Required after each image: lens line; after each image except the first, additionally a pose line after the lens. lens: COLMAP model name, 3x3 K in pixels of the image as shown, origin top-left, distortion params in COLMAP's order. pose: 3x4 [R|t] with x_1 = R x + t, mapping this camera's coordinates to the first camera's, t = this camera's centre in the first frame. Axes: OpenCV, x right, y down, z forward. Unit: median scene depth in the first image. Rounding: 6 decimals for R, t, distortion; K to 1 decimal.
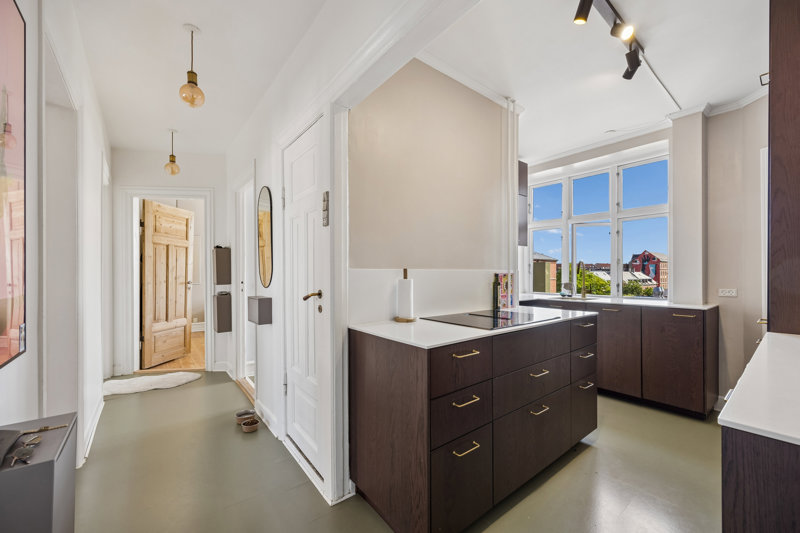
lens RADIAL K [[313.9, 0, 404.5], [0, 313.9, 273.2], [0, 0, 1]] dist [0.008019, 0.000183]
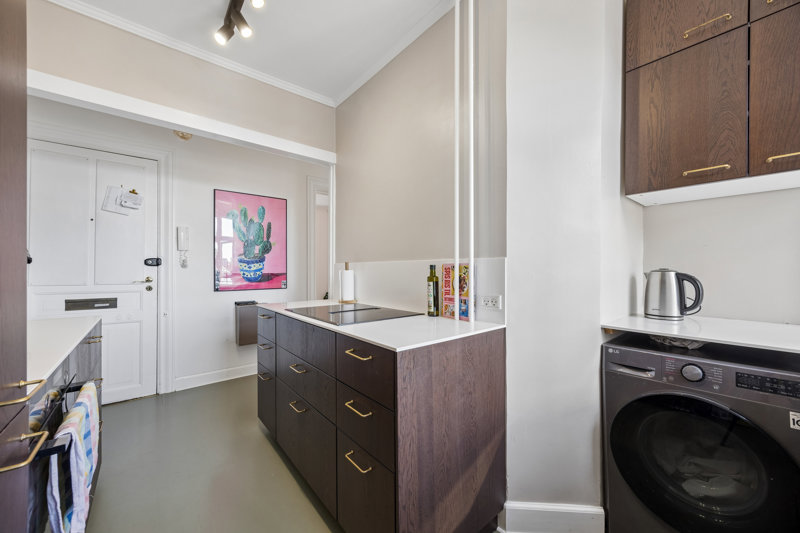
lens RADIAL K [[313.9, 0, 402.9], [0, 313.9, 267.9], [0, 0, 1]] dist [0.008019, 0.000183]
pose [[0.009506, -0.006101, -0.999936, 1.261084], [0.000547, 0.999981, -0.006096, 0.016227], [0.999955, -0.000489, 0.009509, 1.179485]]
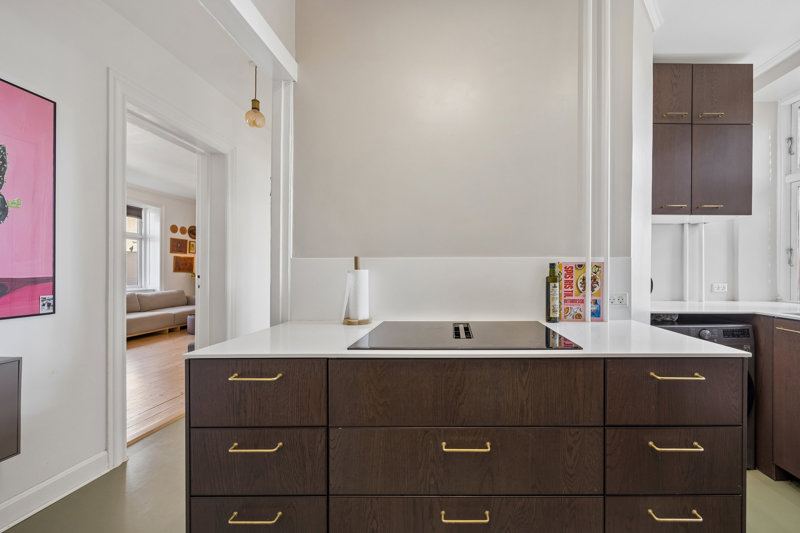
lens RADIAL K [[313.9, 0, 433.6], [0, 313.9, 269.6], [0, 0, 1]] dist [0.008019, 0.000183]
pose [[0.779312, 0.001804, -0.626633, 0.629173], [0.001002, 0.999991, 0.004125, 0.014566], [0.626635, -0.003843, 0.779304, 0.486722]]
